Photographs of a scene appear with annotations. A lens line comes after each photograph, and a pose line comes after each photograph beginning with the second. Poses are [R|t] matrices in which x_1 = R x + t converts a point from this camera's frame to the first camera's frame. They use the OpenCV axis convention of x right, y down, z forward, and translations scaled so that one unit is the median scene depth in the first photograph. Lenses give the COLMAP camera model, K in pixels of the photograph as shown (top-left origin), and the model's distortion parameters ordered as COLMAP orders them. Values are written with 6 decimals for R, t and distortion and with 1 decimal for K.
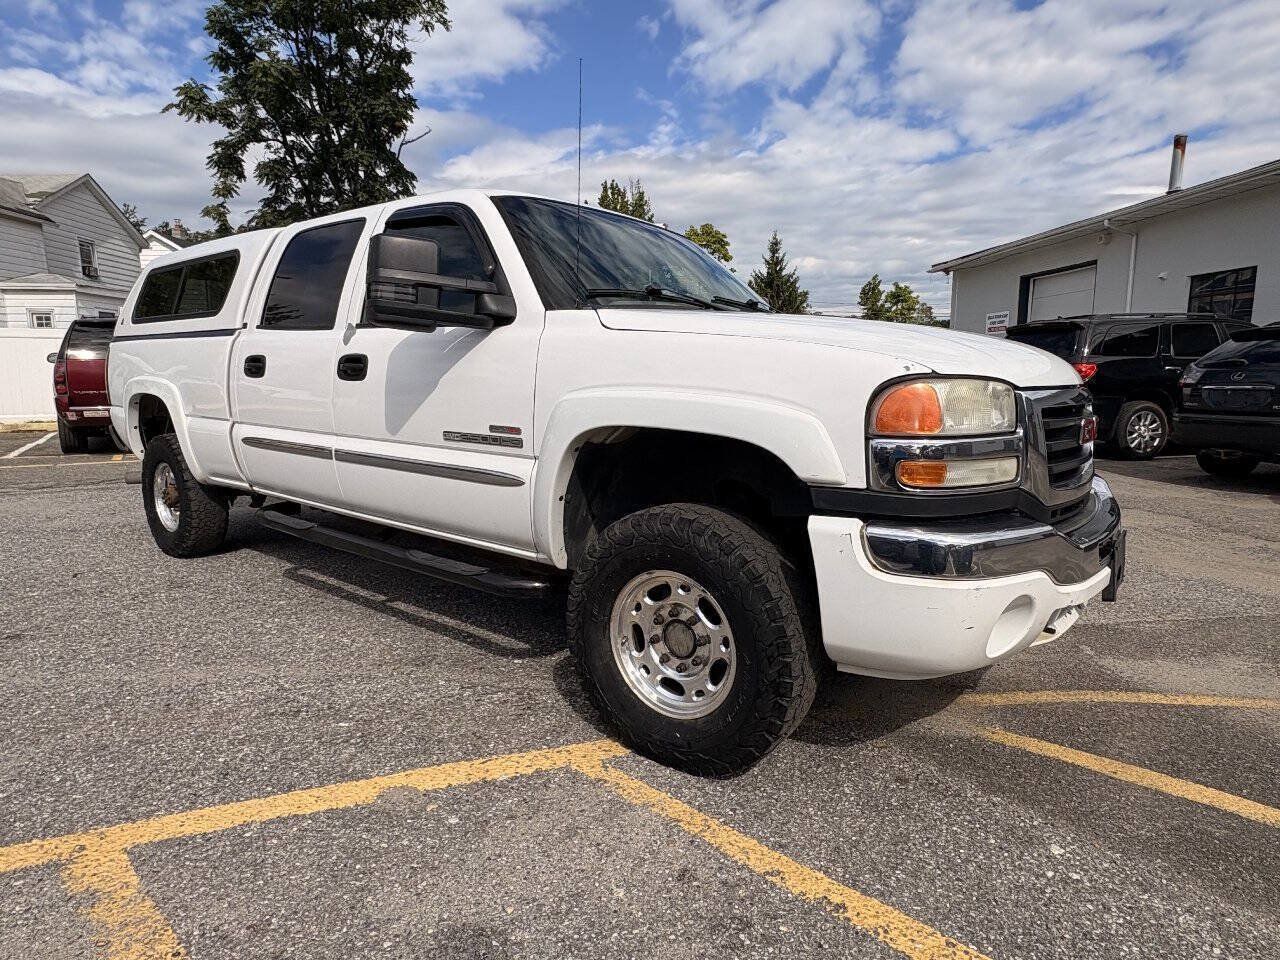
lens RADIAL K [[728.2, 0, 641.7], [0, 728.2, 484.3], [0, 0, 1]] dist [0.001878, 0.000879]
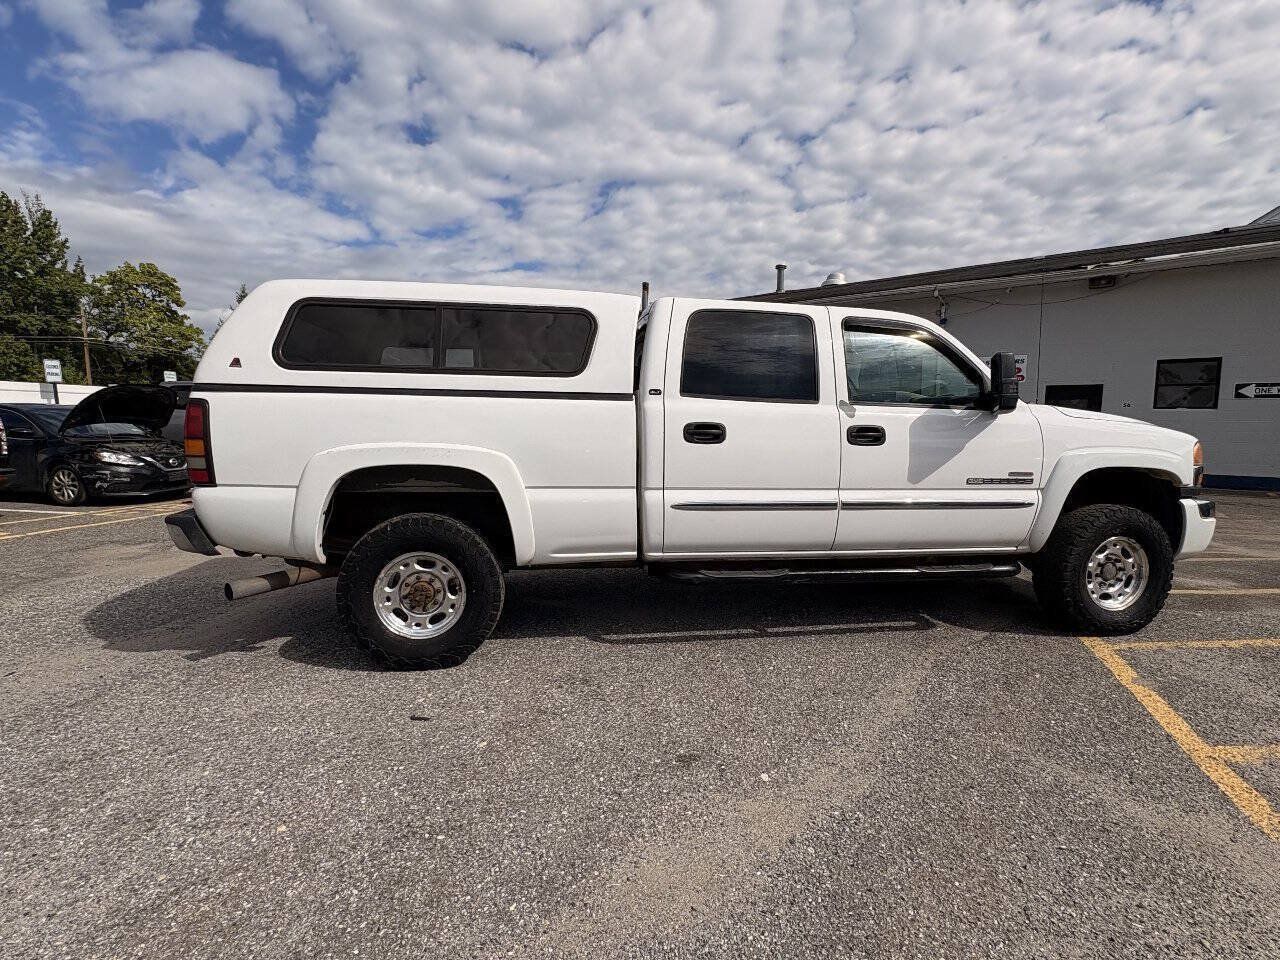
lens RADIAL K [[603.8, 0, 642.8], [0, 603.8, 499.1], [0, 0, 1]] dist [0.002475, -0.000544]
pose [[0.674711, -0.087389, 0.732890, -0.162172], [0.106047, 0.994141, 0.020911, -0.012617], [-0.730424, 0.063611, 0.680026, 0.064103]]
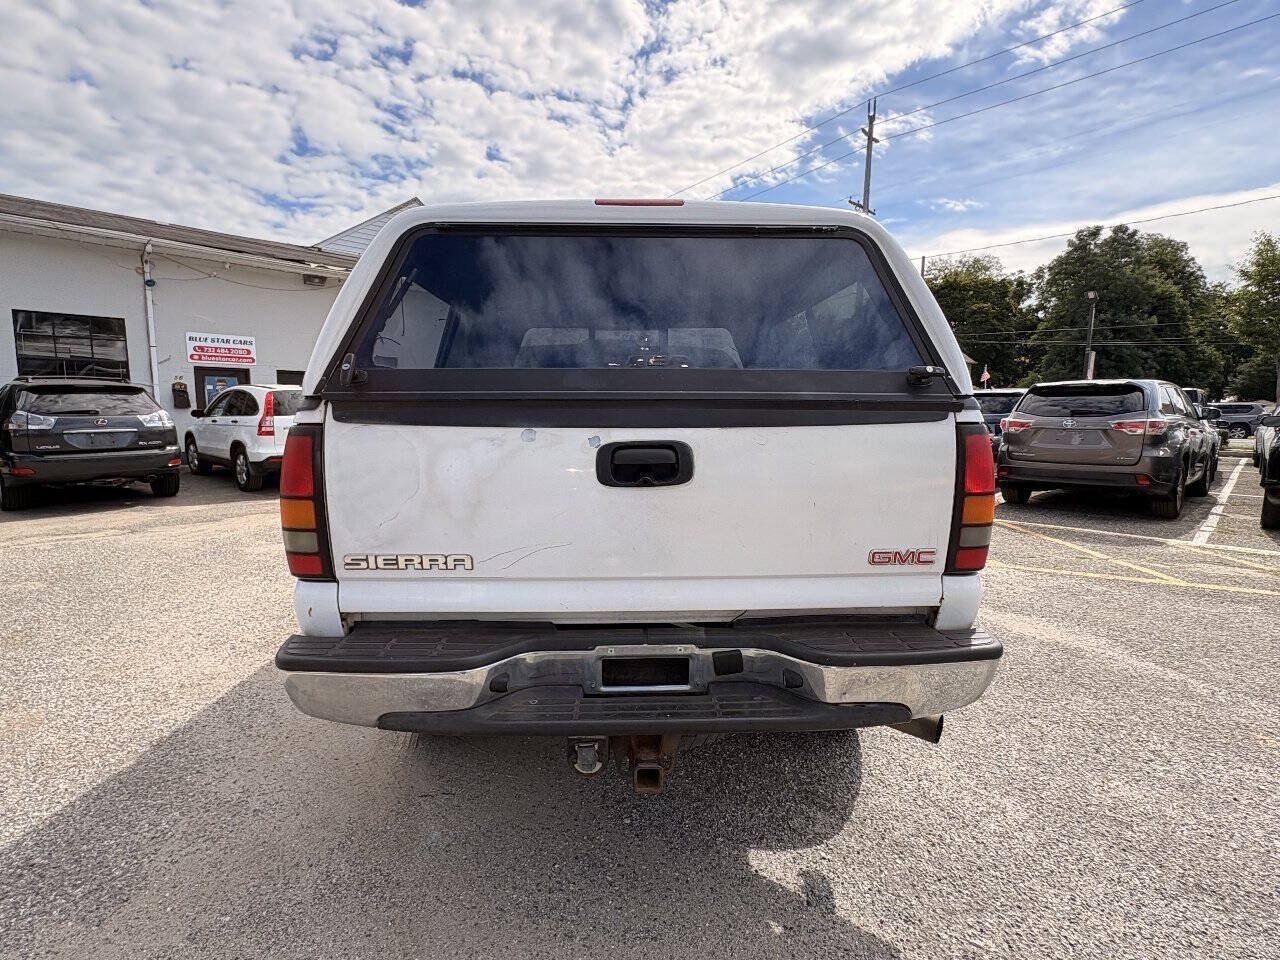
lens RADIAL K [[599.9, 0, 641.6], [0, 599.9, 484.1], [0, 0, 1]] dist [-0.000180, 0.000839]
pose [[-0.655322, -0.103911, 0.748168, -0.160415], [0.107440, 0.967598, 0.228495, -0.046759], [-0.747669, 0.230121, -0.622924, 0.250511]]
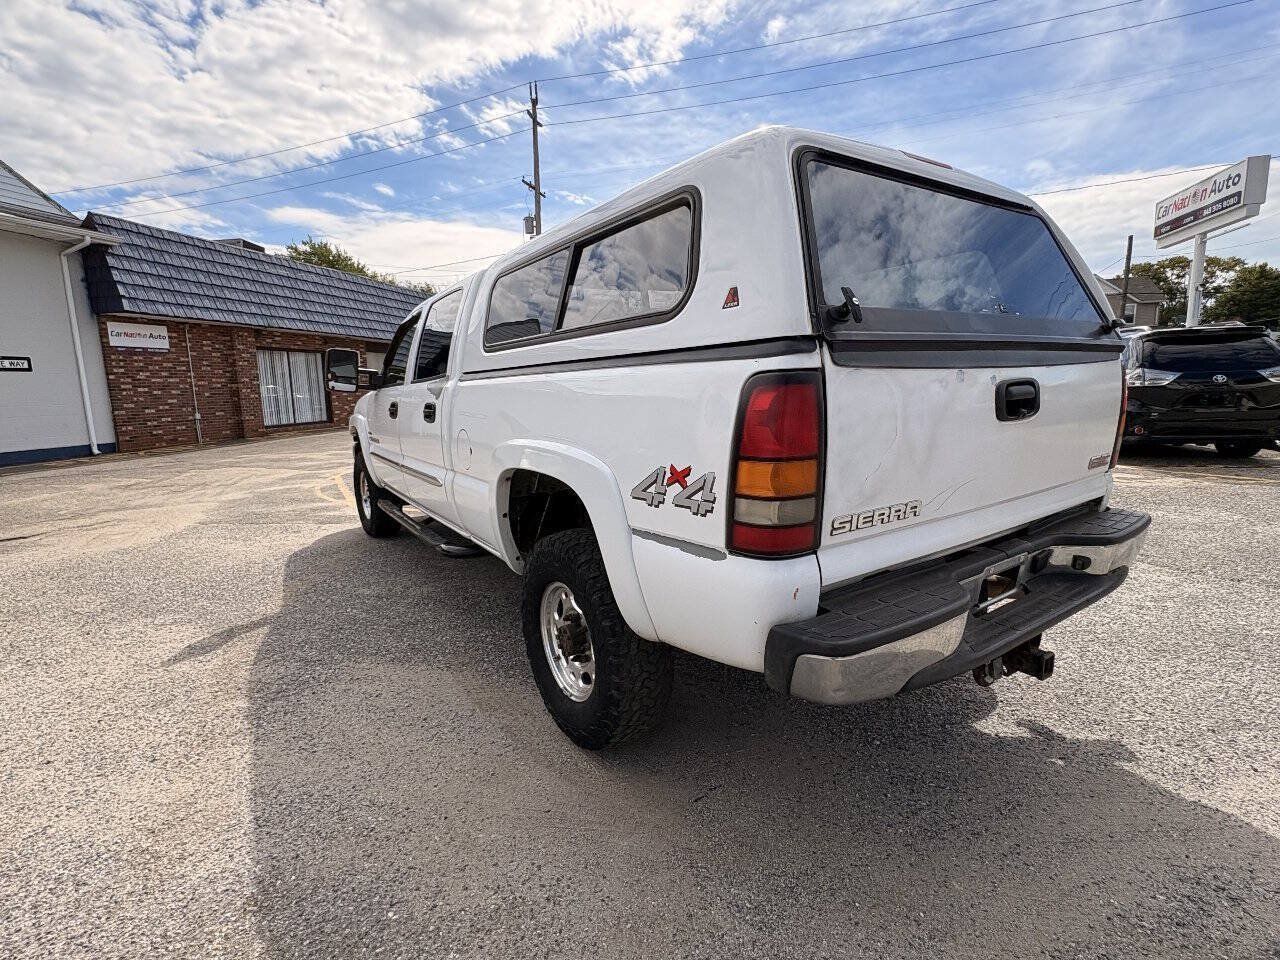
lens RADIAL K [[597.2, 0, 634.8], [0, 597.2, 478.3], [0, 0, 1]] dist [0.001033, 0.000279]
pose [[-0.955502, -0.024560, 0.293961, -0.100170], [0.068832, 0.950456, 0.303142, -0.049785], [-0.286842, 0.309887, -0.906472, 0.285913]]
